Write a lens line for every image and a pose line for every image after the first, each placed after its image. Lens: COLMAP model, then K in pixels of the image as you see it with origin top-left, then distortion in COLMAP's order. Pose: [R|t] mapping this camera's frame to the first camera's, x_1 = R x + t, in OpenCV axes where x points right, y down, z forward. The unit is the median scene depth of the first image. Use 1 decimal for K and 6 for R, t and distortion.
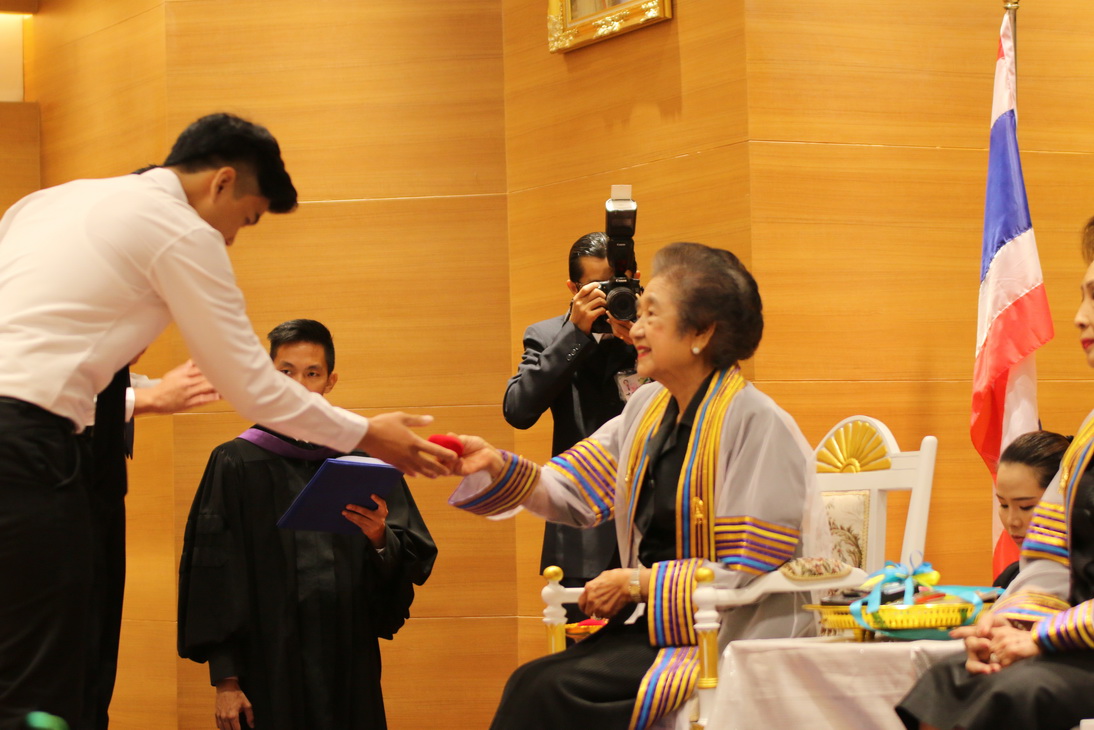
lens RADIAL K [[3557.2, 0, 547.0], [0, 3557.2, 365.0], [0, 0, 1]] dist [-0.327667, 0.081276]
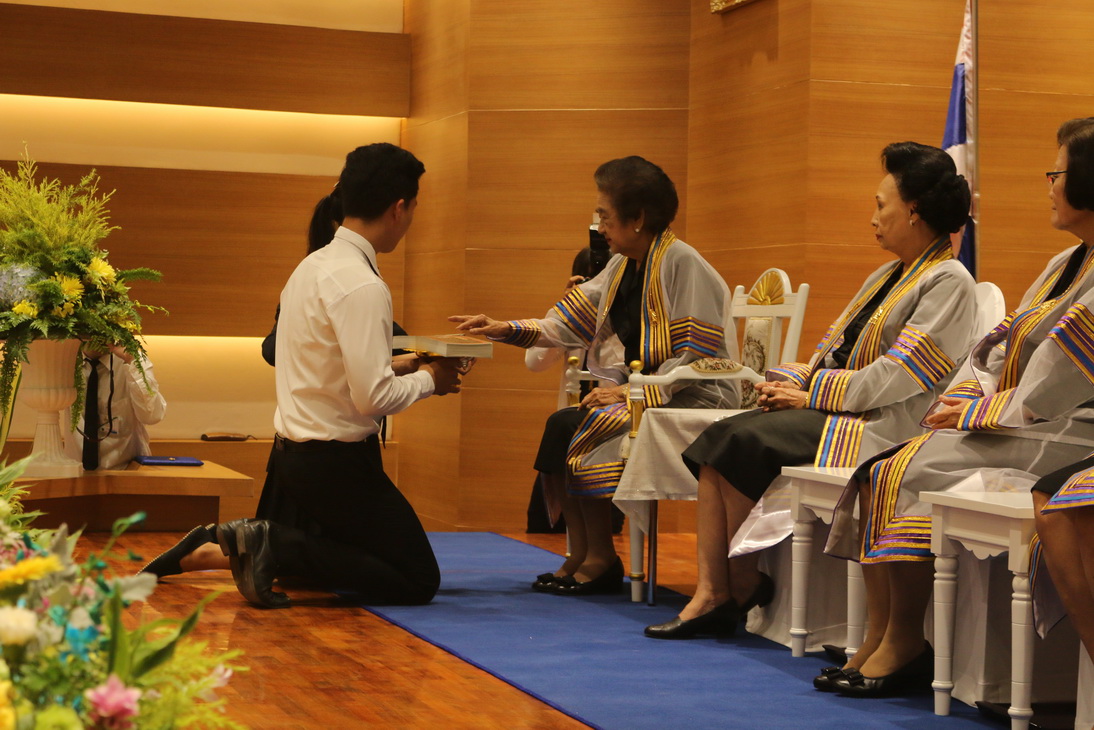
lens RADIAL K [[2657.9, 0, 547.0], [0, 2657.9, 365.0], [0, 0, 1]] dist [0.035643, -0.228041]
pose [[0.981516, 0.049199, -0.184948, 0.156379], [-0.038651, 0.997437, 0.060216, -0.007010], [0.187437, -0.051954, 0.980902, -0.108832]]
